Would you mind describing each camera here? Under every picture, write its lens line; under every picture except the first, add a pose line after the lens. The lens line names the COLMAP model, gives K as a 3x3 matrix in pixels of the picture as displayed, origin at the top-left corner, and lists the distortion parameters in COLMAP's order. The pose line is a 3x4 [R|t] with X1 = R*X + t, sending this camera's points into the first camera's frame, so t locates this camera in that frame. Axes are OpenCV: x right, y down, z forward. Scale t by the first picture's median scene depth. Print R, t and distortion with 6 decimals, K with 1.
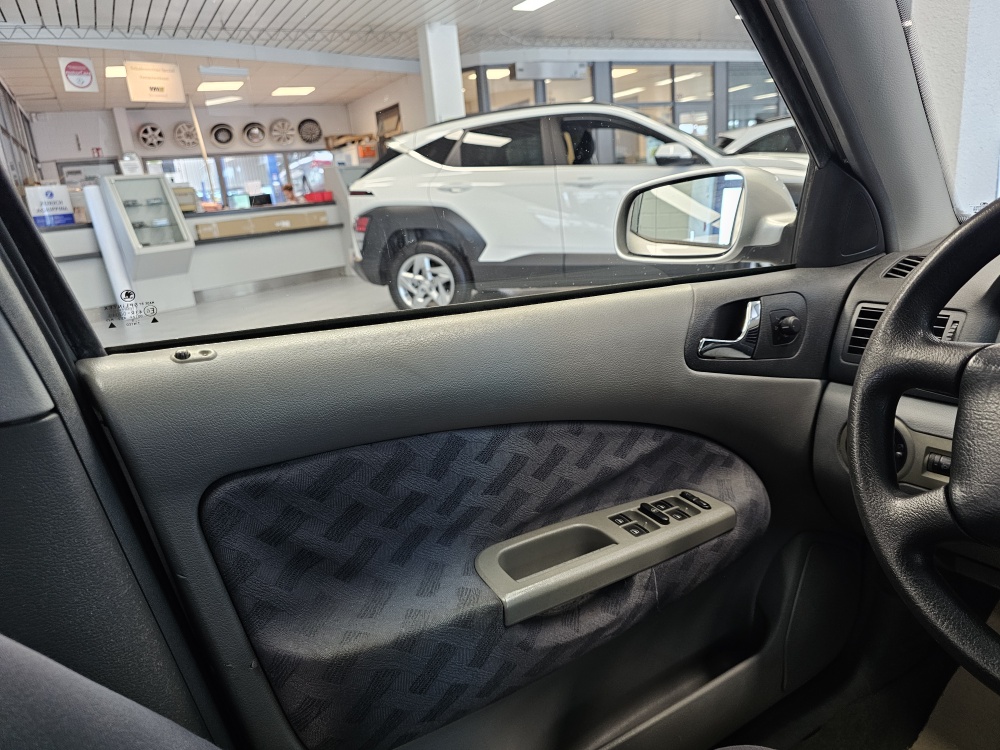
lens RADIAL K [[680.0, 0, 507.0], [0, 680.0, 373.7], [0, 0, 1]] dist [0.054955, -0.060207]
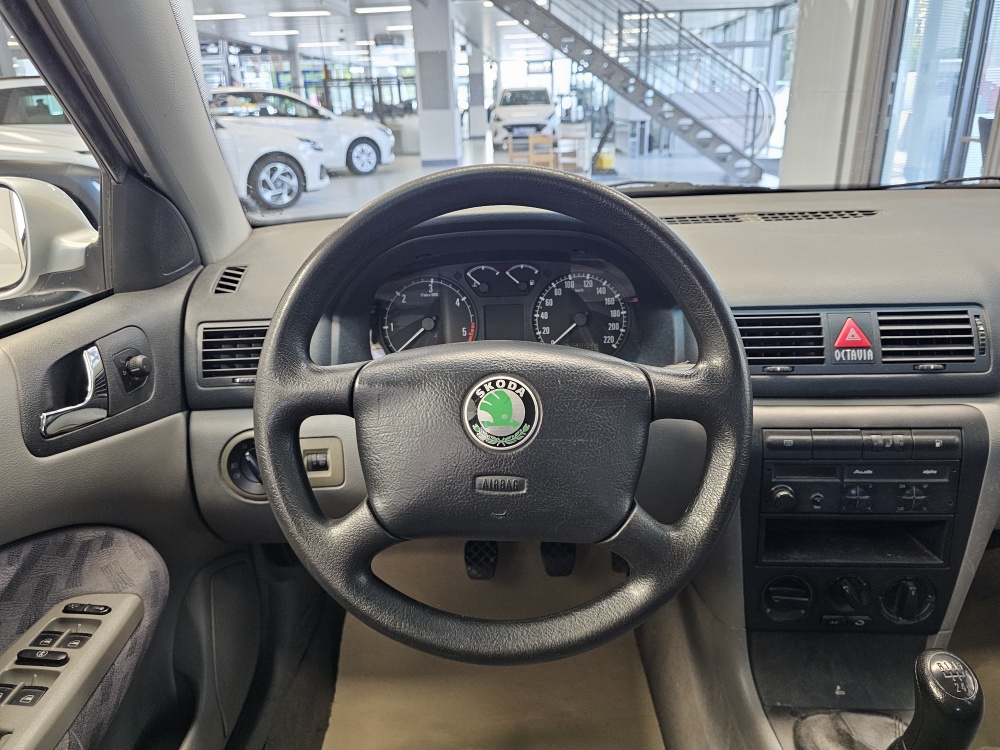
lens RADIAL K [[680.0, 0, 502.8], [0, 680.0, 368.7], [0, 0, 1]] dist [0.054955, -0.060207]
pose [[0.543058, -0.236211, 0.805787, -0.037814], [0.208117, 0.967540, 0.143367, -0.095993], [-0.813495, 0.089842, 0.574590, 0.127762]]
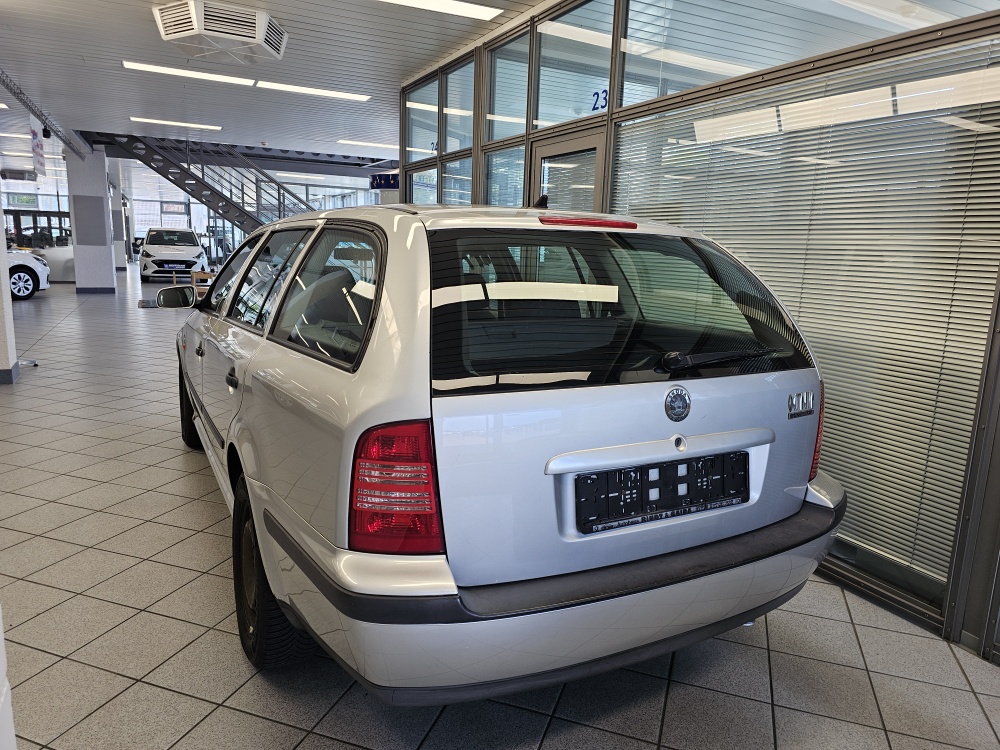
lens RADIAL K [[680.0, 0, 510.0], [0, 680.0, 371.2], [0, 0, 1]] dist [0.054955, -0.060207]
pose [[0.049486, -0.090272, 0.994687, -4.122131], [0.226968, 0.970868, 0.076819, 0.305054], [-0.972644, 0.221961, 0.068533, -1.056342]]
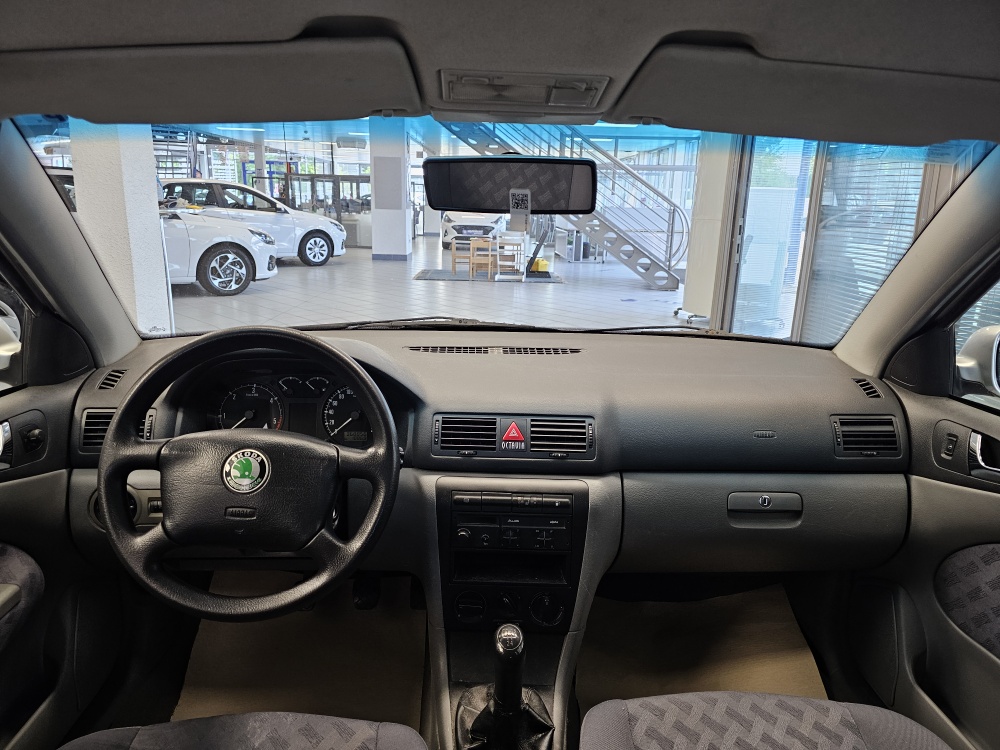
lens RADIAL K [[680.0, 0, 497.3], [0, 680.0, 374.5], [0, 0, 1]] dist [0.054955, -0.060207]
pose [[0.500835, -0.114497, 0.857936, -0.273373], [0.163899, 0.985824, 0.035886, -0.089469], [-0.849883, 0.122642, 0.512501, -0.463198]]
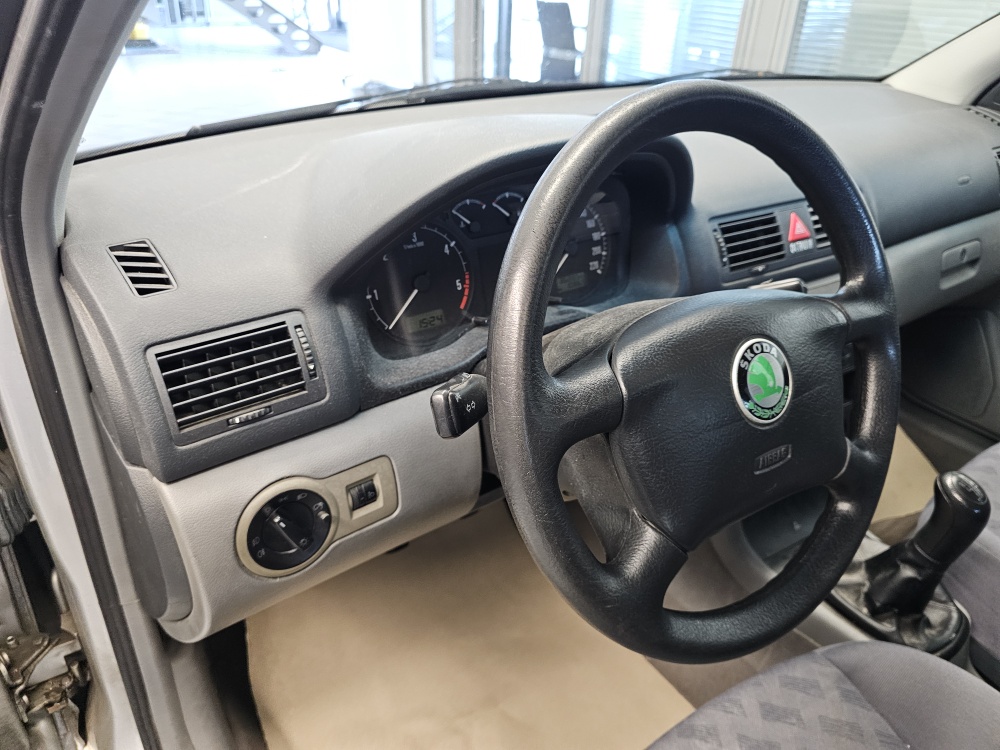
lens RADIAL K [[680.0, 0, 494.2], [0, 680.0, 367.1], [0, 0, 1]] dist [0.054955, -0.060207]
pose [[-0.045127, -0.427623, 0.902830, -0.029845], [0.236384, 0.873514, 0.425553, -0.278414], [-0.970611, 0.232619, 0.061665, 0.710671]]
